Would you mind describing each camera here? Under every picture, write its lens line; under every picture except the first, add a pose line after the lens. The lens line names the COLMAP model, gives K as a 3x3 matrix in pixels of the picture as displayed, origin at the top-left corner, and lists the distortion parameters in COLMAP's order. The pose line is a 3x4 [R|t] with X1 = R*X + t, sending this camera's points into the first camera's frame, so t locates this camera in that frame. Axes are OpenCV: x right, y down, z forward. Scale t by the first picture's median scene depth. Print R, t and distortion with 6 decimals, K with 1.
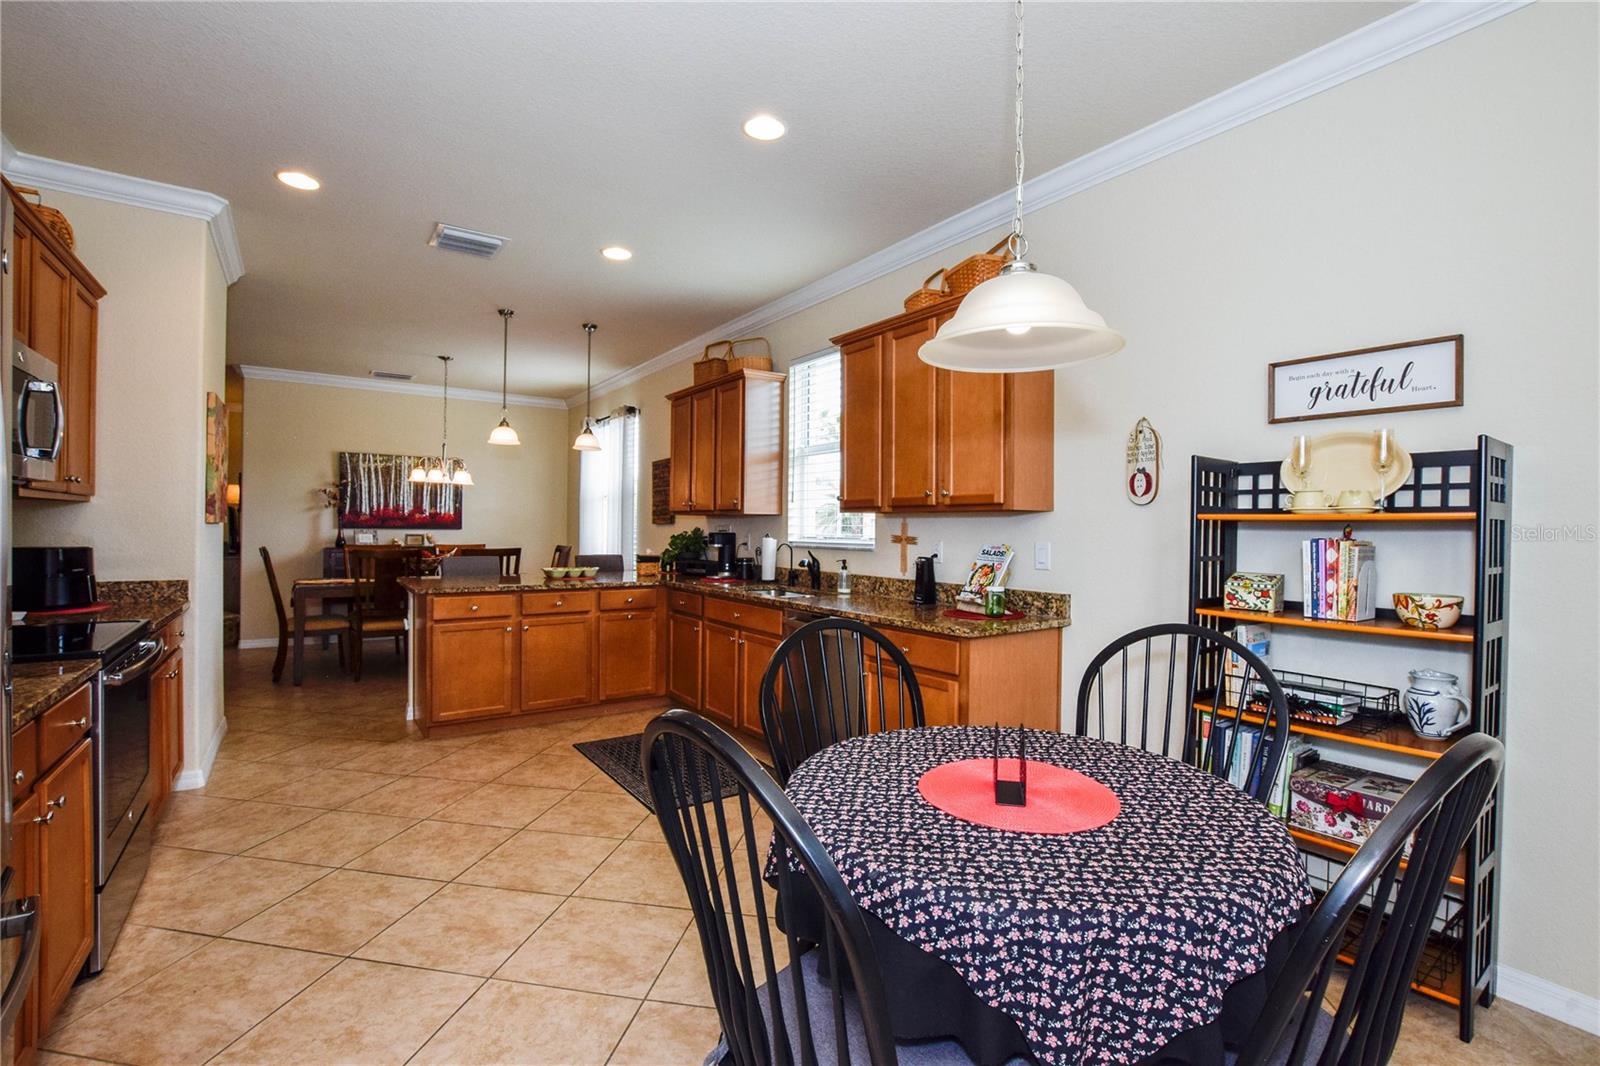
lens RADIAL K [[709.0, 0, 807.3], [0, 709.0, 530.0], [0, 0, 1]] dist [-0.031623, 0.005510]
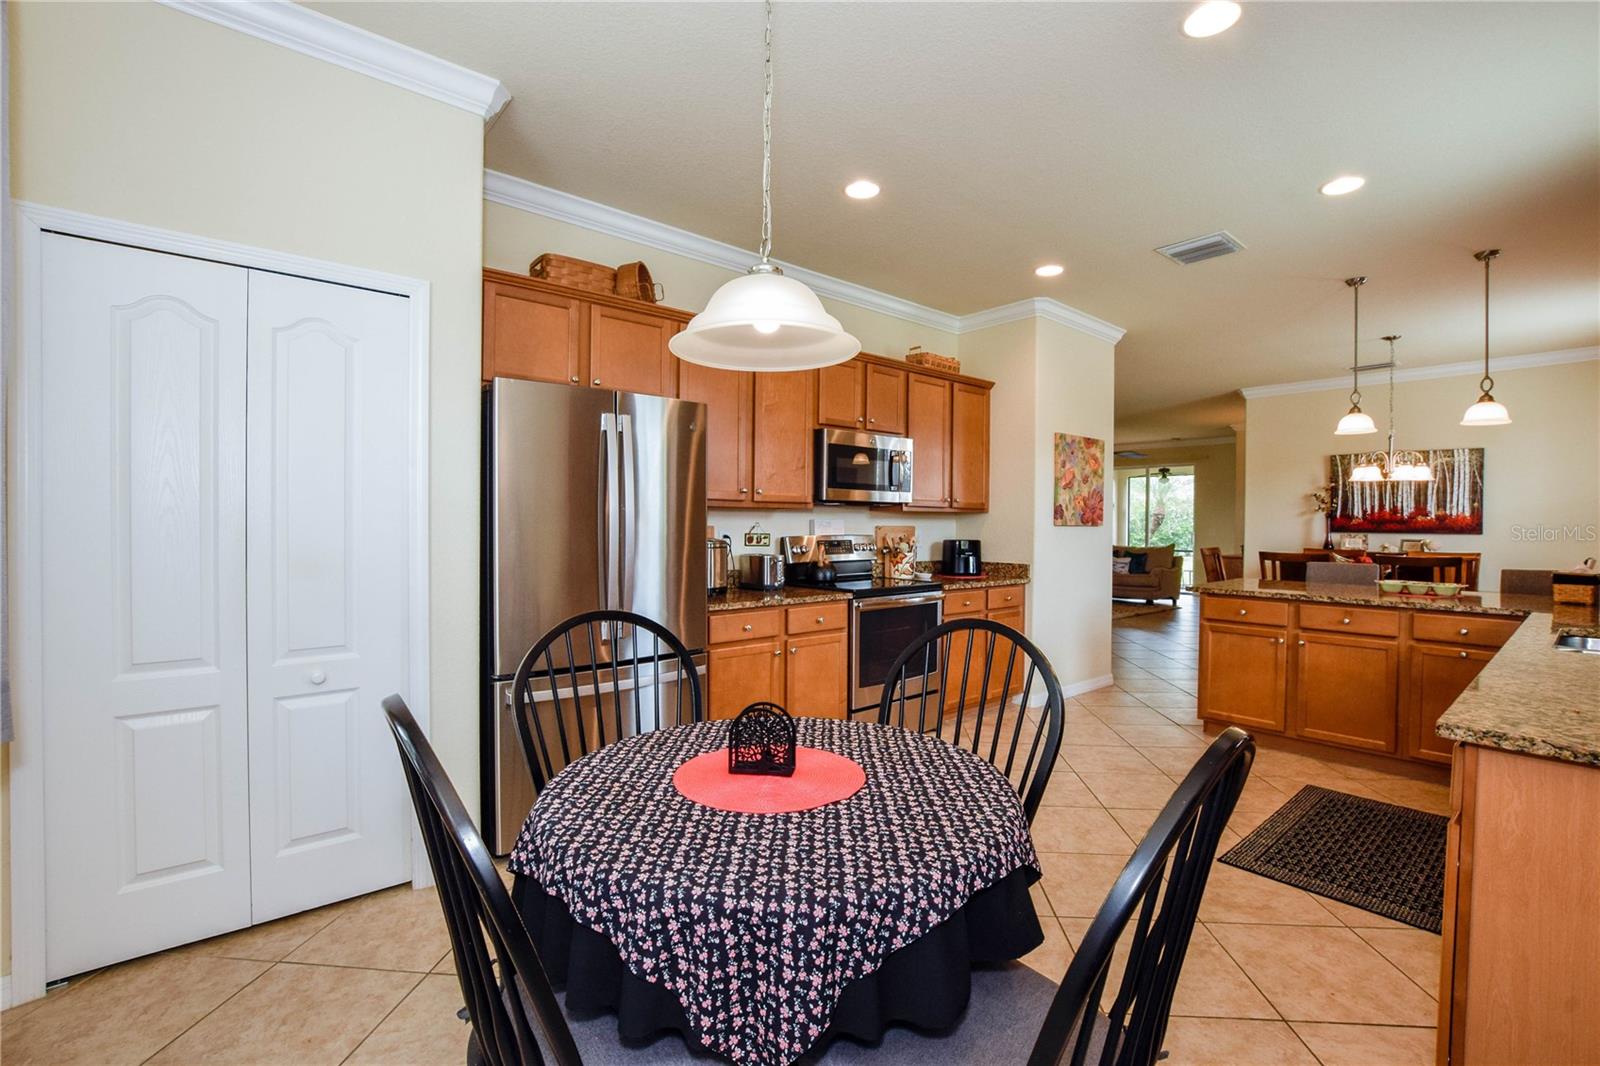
lens RADIAL K [[709.0, 0, 795.6], [0, 709.0, 534.8], [0, 0, 1]] dist [-0.031623, 0.005510]
pose [[0.075923, 0.006851, -0.997090, 0.404315], [-0.009948, 0.999932, 0.006113, 0.003746], [0.997064, 0.009455, 0.075986, 0.280244]]
